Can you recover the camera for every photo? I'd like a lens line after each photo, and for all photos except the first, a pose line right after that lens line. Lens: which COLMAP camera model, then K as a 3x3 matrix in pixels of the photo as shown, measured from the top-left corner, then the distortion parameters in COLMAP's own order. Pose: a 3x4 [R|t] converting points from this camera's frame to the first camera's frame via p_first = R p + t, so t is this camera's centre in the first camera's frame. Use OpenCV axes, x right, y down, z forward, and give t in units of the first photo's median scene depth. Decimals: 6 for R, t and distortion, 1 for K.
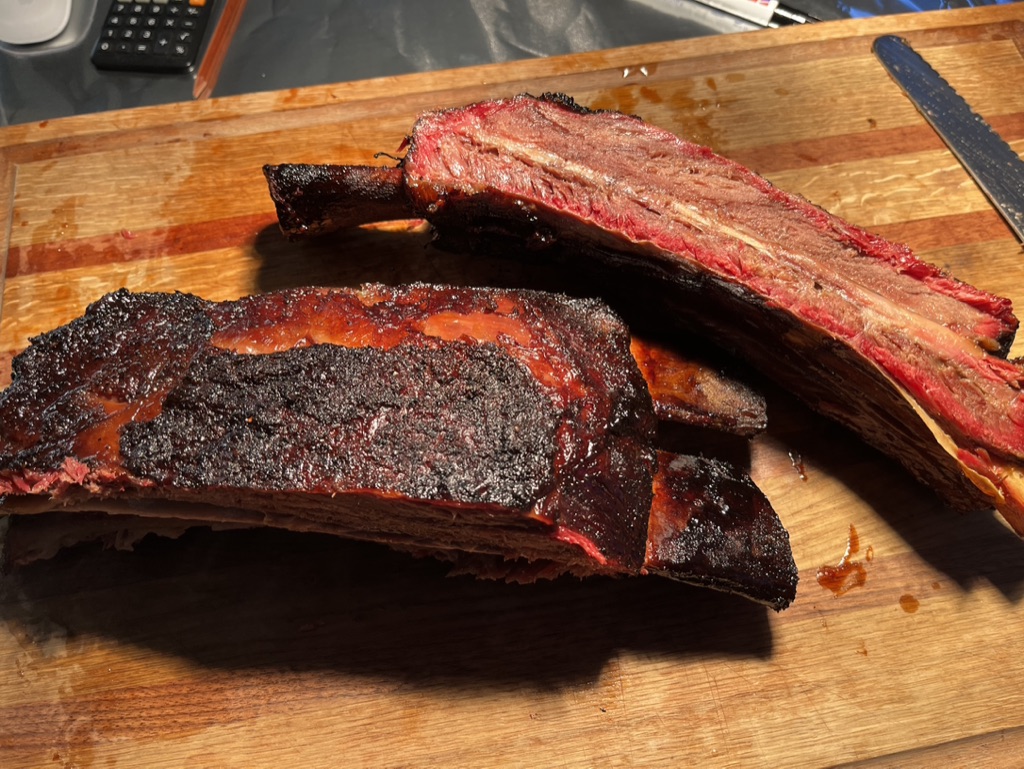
lens RADIAL K [[820.9, 0, 509.7], [0, 820.9, 411.5], [0, 0, 1]] dist [0.059443, -0.133553]
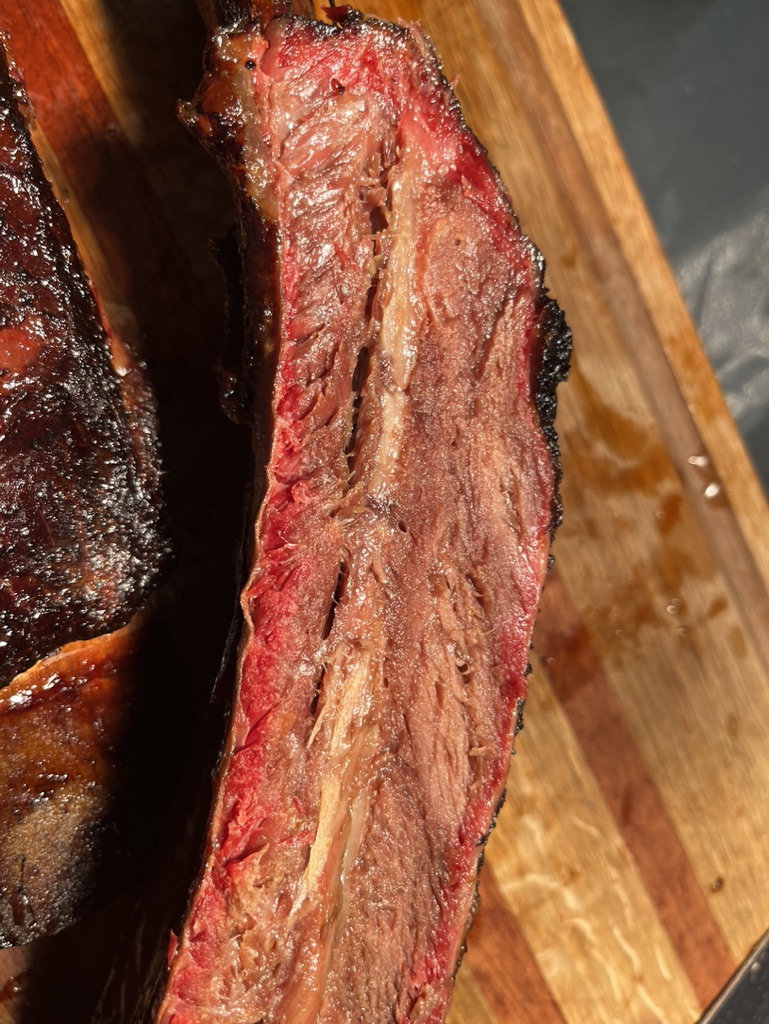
lens RADIAL K [[792.9, 0, 383.5], [0, 792.9, 515.0], [0, 0, 1]] dist [0.012346, -0.058512]
pose [[0.288733, 0.954770, 0.071037, 0.093648], [-0.956011, 0.283508, 0.075278, -0.293828], [0.051733, -0.089648, 0.994629, 0.553762]]
